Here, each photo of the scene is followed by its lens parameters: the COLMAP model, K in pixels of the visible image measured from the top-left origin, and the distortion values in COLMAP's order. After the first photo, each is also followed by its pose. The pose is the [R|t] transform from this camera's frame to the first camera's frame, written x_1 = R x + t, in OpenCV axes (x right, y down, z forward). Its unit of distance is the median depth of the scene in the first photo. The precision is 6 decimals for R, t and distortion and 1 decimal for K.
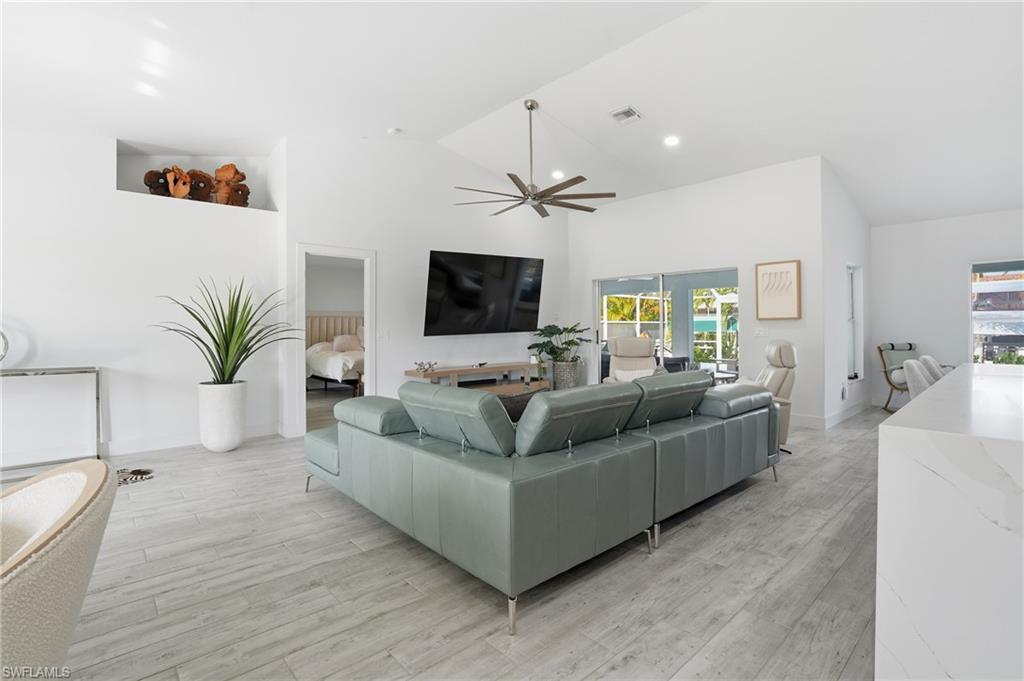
lens RADIAL K [[480.4, 0, 519.7], [0, 480.4, 334.7], [0, 0, 1]] dist [-0.037198, 0.002141]
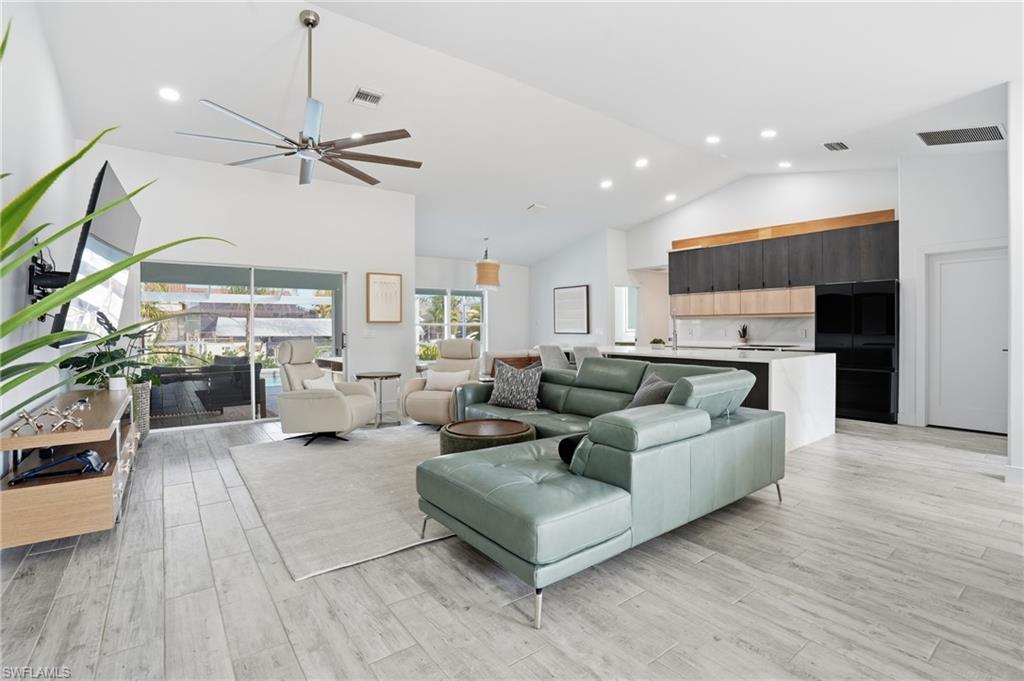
lens RADIAL K [[469.9, 0, 509.0], [0, 469.9, 333.9], [0, 0, 1]] dist [-0.041277, 0.008627]
pose [[0.098467, -0.005818, 0.995123, -0.624500], [0.018467, 0.999821, 0.004018, -0.003299], [-0.994969, 0.017982, 0.098557, 0.626870]]
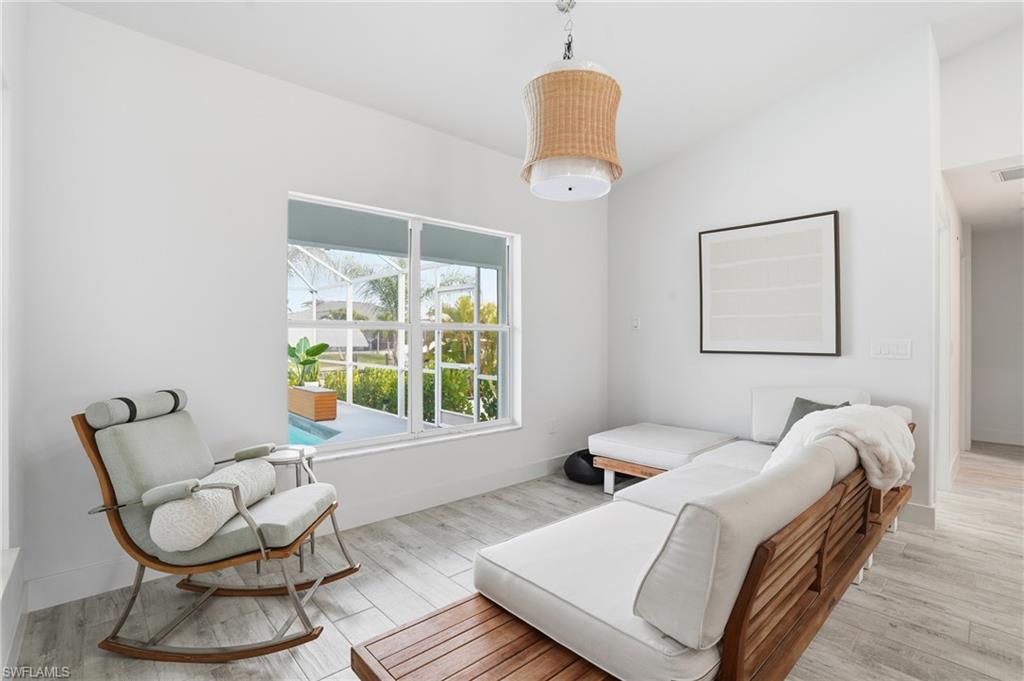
lens RADIAL K [[469.9, 0, 497.8], [0, 469.9, 336.2], [0, 0, 1]] dist [-0.041277, 0.008627]
pose [[0.021429, 0.004775, 0.999759, 0.629828], [0.010704, 0.999930, -0.005005, -0.019491], [-0.999713, 0.010809, 0.021377, 0.933836]]
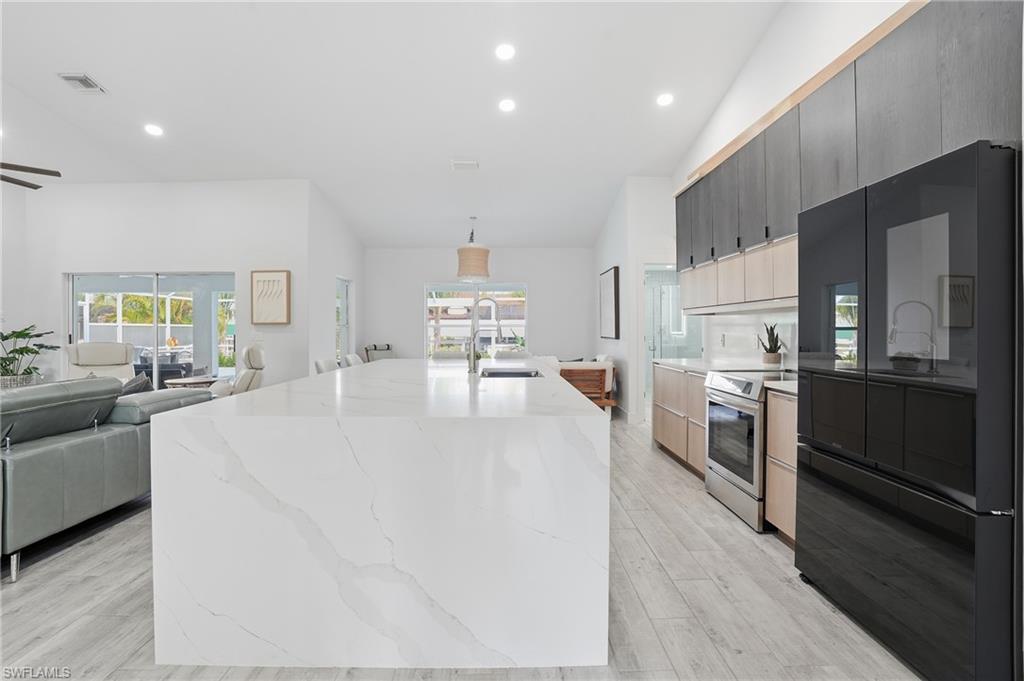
lens RADIAL K [[469.9, 0, 504.8], [0, 469.9, 336.0], [0, 0, 1]] dist [-0.041277, 0.008627]
pose [[0.670904, -0.004806, 0.741529, 0.126615], [0.008663, 0.999962, -0.001357, 0.000994], [-0.741494, 0.007334, 0.670920, -0.106321]]
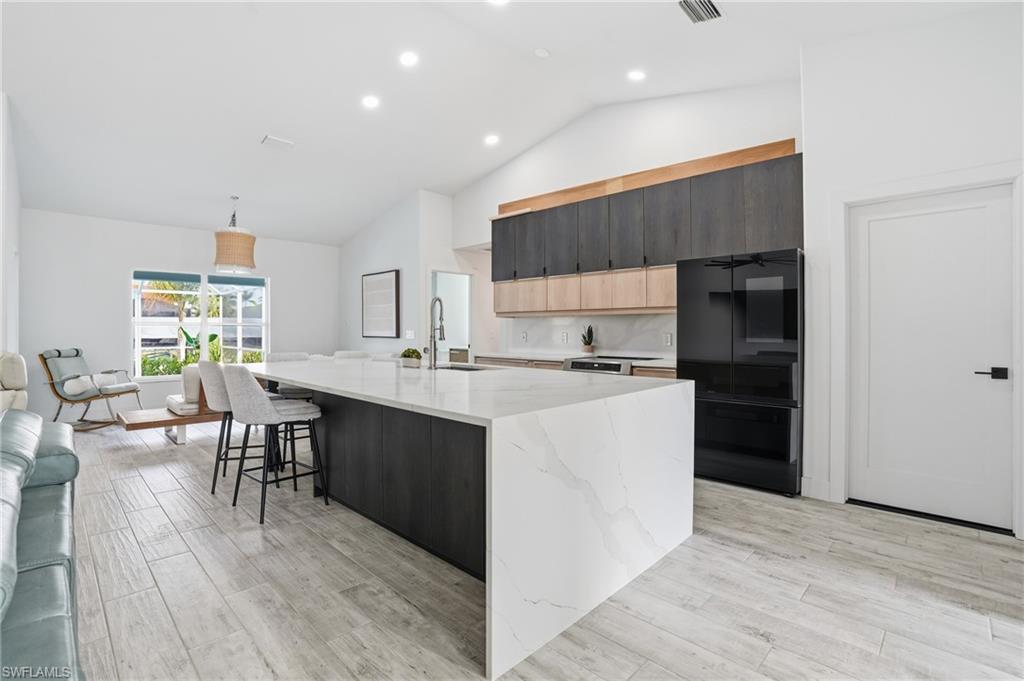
lens RADIAL K [[469.9, 0, 503.4], [0, 469.9, 331.9], [0, 0, 1]] dist [-0.041277, 0.008627]
pose [[-0.032448, 0.000412, 0.999473, -0.084708], [0.015284, 0.999883, 0.000084, -0.002504], [-0.999357, 0.015278, -0.032451, 0.253023]]
